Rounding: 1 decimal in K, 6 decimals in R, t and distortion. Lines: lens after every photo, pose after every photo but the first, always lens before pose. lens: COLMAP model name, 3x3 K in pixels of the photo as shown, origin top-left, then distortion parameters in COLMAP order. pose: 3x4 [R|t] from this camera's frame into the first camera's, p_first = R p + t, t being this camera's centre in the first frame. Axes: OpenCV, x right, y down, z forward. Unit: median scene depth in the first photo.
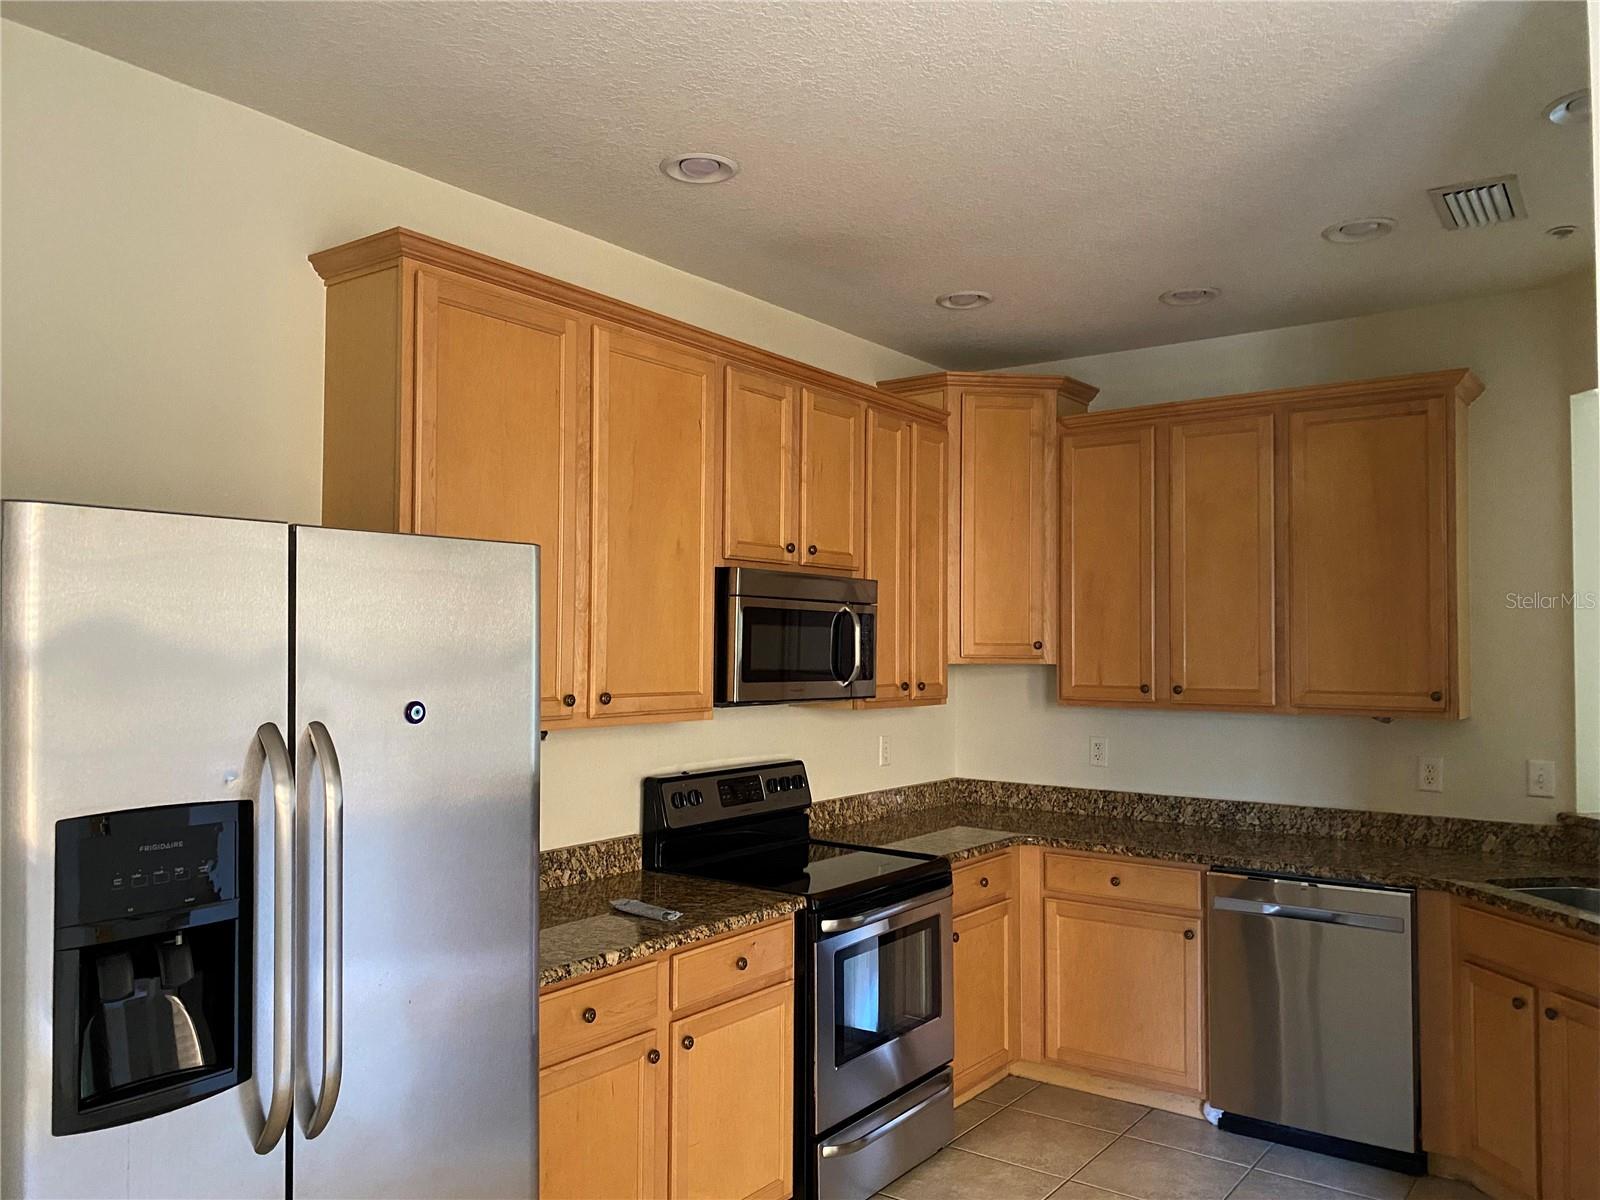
lens RADIAL K [[1207.0, 0, 826.8], [0, 1207.0, 598.7], [0, 0, 1]] dist [0.077046, -0.112271]
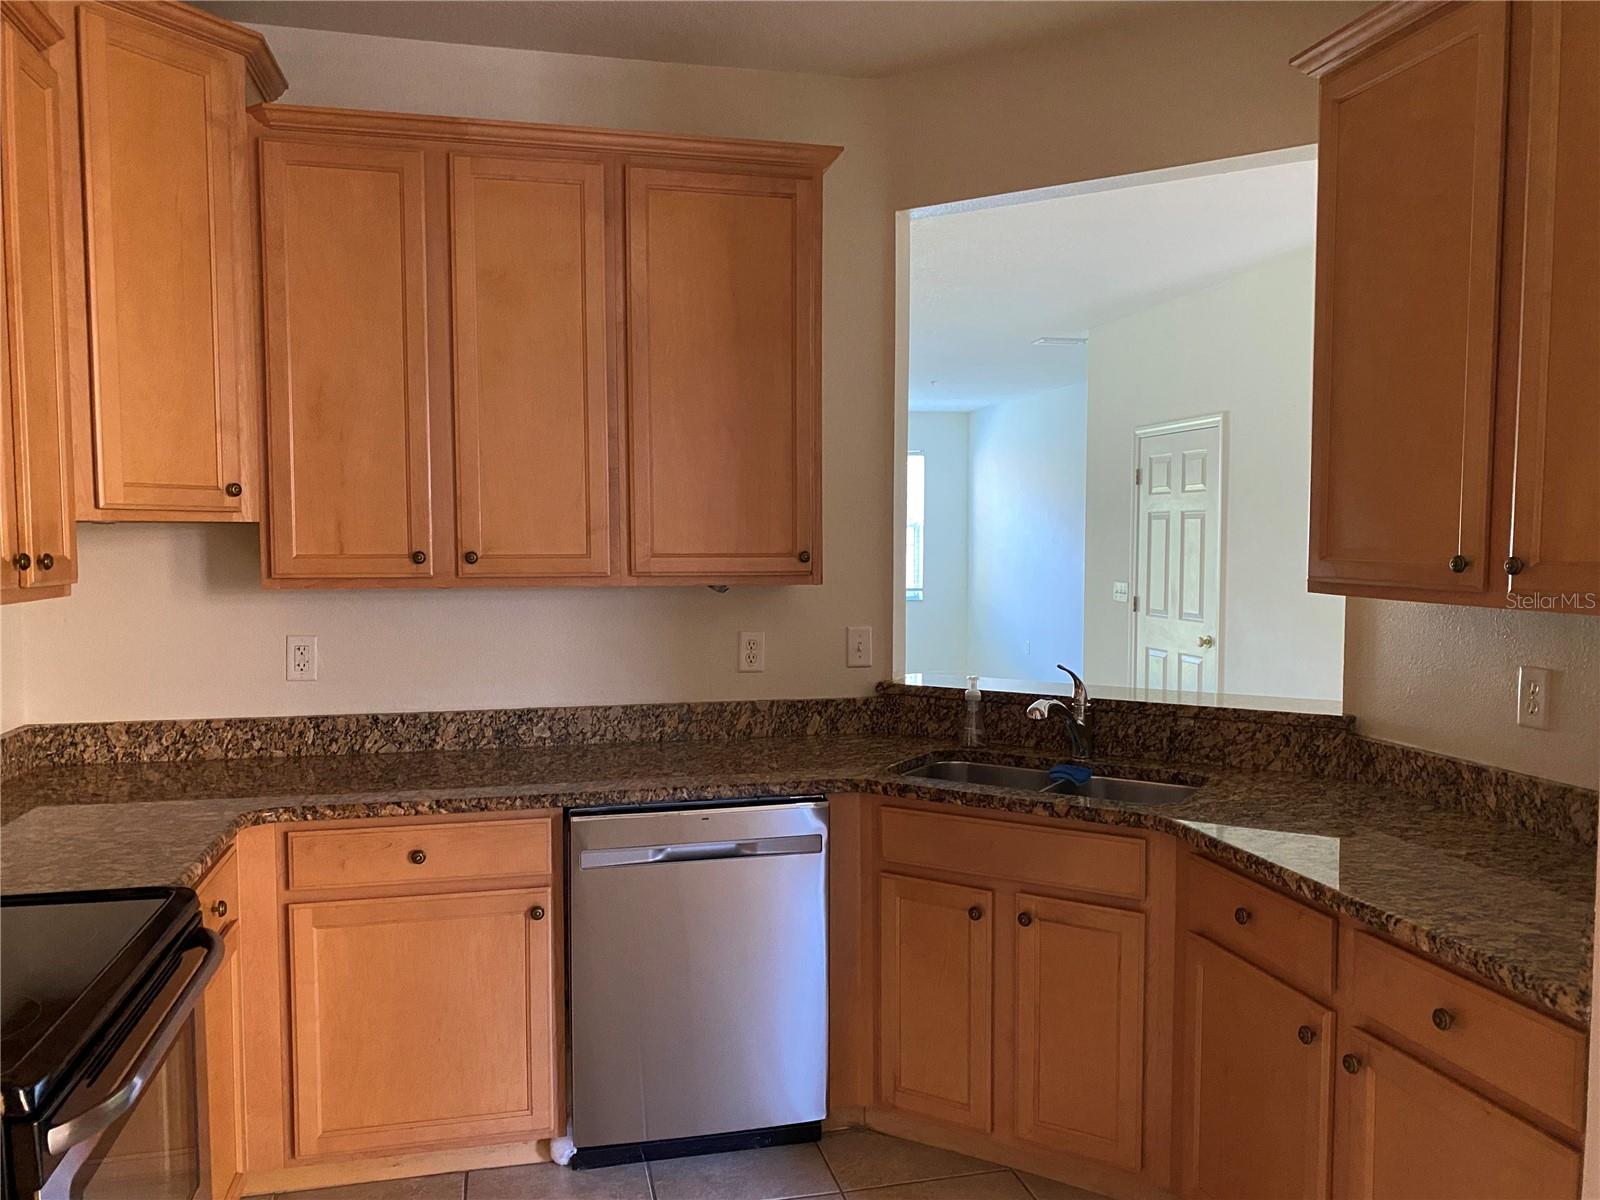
lens RADIAL K [[1232.7, 0, 792.2], [0, 1232.7, 602.5], [0, 0, 1]] dist [0.116710, -0.221143]
pose [[0.660772, -0.047902, 0.749057, -0.112692], [-0.027542, 0.995742, 0.087973, 0.033988], [-0.750082, -0.078760, 0.656639, 0.409319]]
